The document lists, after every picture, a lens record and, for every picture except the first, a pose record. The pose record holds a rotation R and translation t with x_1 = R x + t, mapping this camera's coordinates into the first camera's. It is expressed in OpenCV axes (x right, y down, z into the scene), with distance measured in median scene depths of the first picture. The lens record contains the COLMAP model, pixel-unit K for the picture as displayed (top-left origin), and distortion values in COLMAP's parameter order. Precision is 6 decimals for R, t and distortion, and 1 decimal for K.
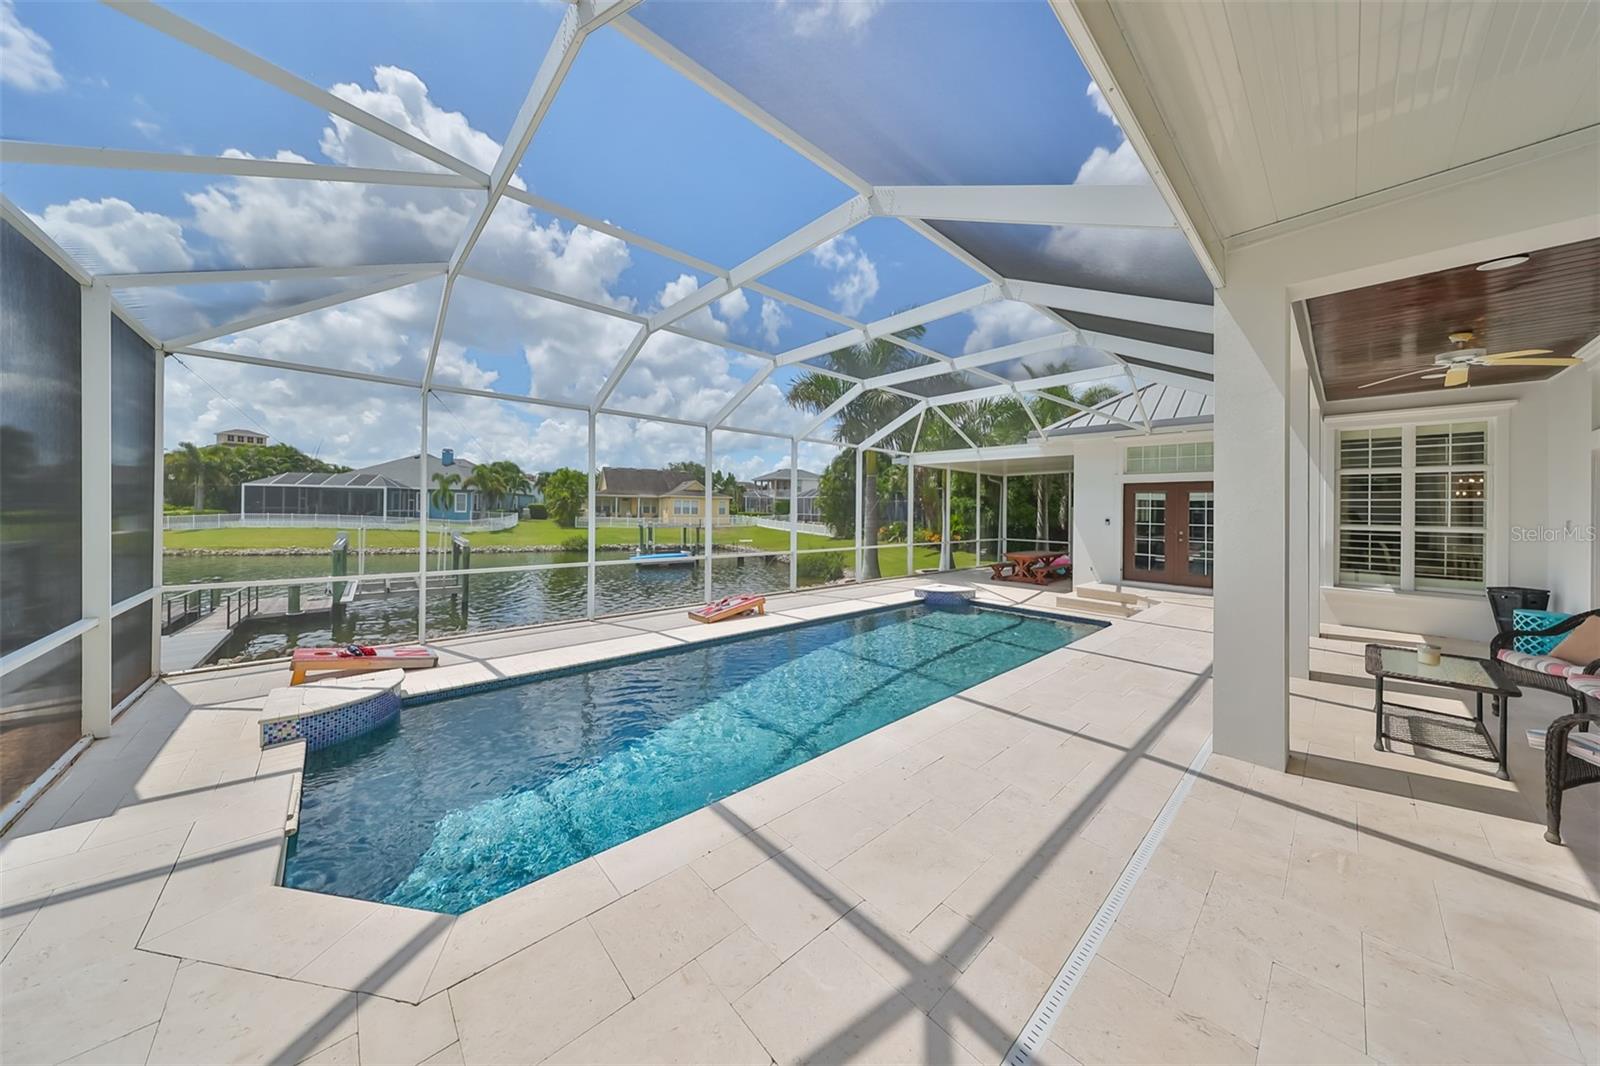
lens RADIAL K [[496.7, 0, 806.1], [0, 496.7, 511.9], [0, 0, 1]] dist [-0.003426, 0.000314]
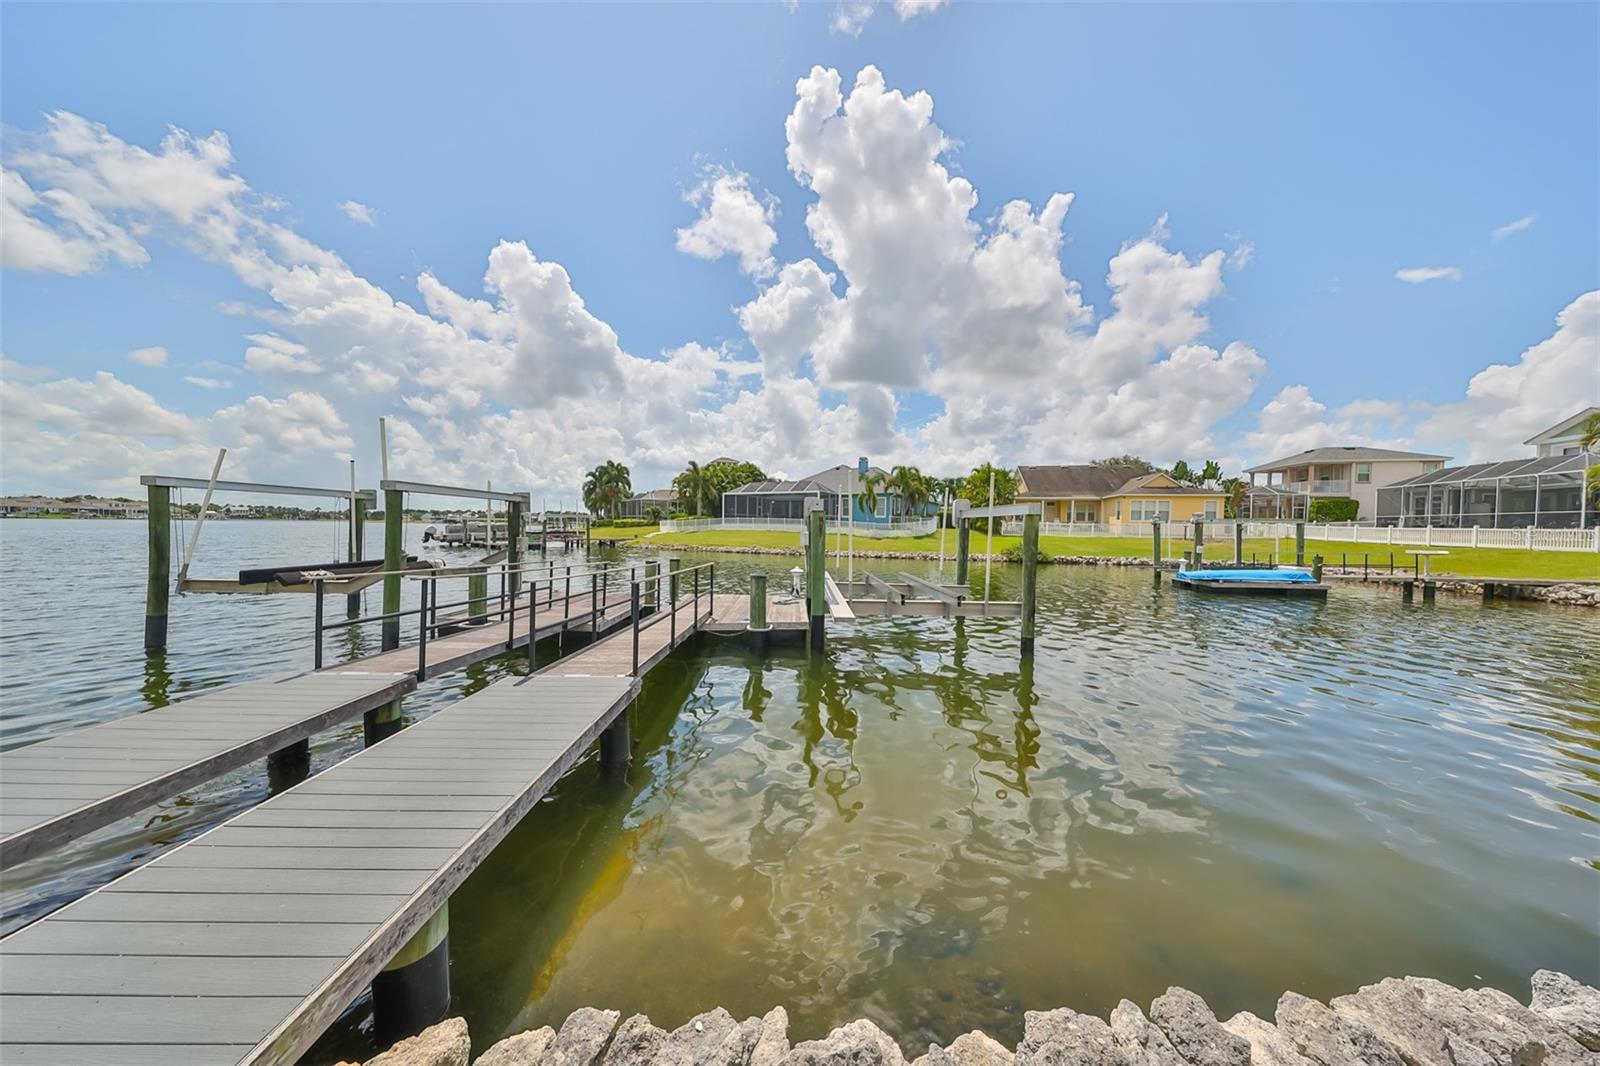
lens RADIAL K [[496.7, 0, 802.1], [0, 496.7, 538.4], [0, 0, 1]] dist [-0.003426, 0.000314]
pose [[0.761729, 0.009510, -0.647825, -0.216901], [-0.004464, 0.999946, 0.009430, 0.033480], [0.647880, -0.004291, 0.761730, 0.207147]]
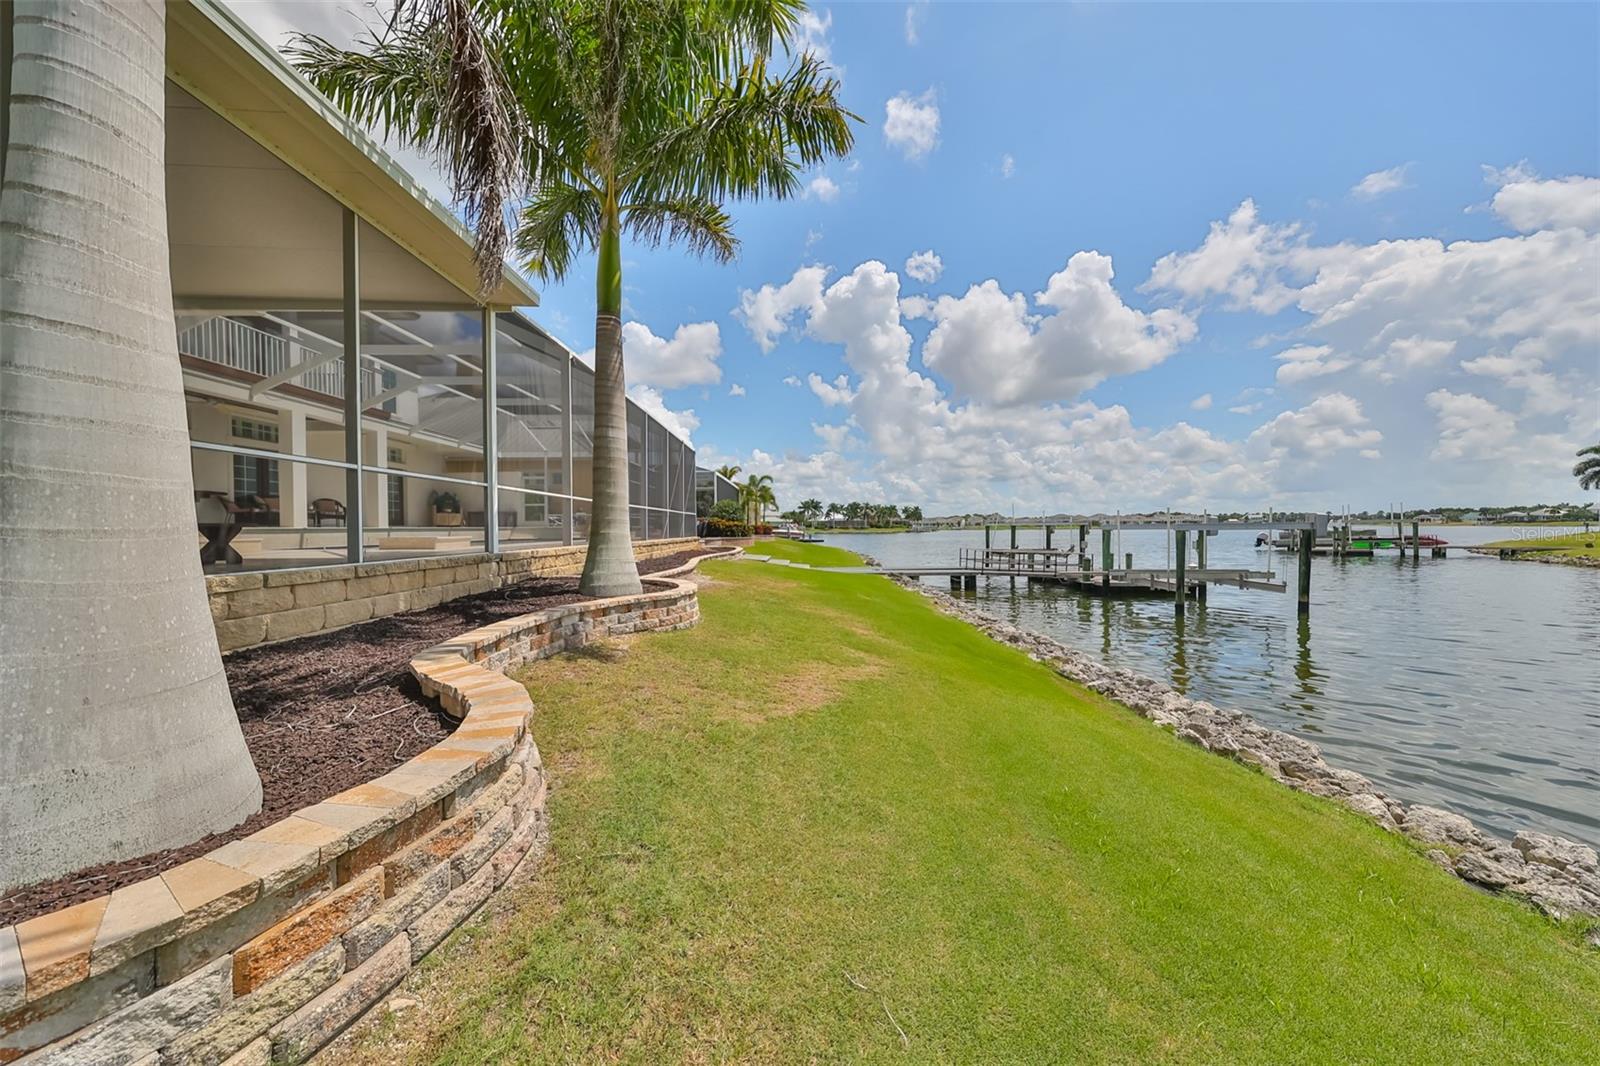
lens RADIAL K [[496.7, 0, 807.1], [0, 496.7, 548.8], [0, 0, 1]] dist [-0.003426, 0.000314]
pose [[-0.668834, 0.019232, -0.743163, 0.088539], [-0.005409, 0.999513, 0.030734, 0.029831], [0.743392, 0.024575, -0.668405, 0.422489]]
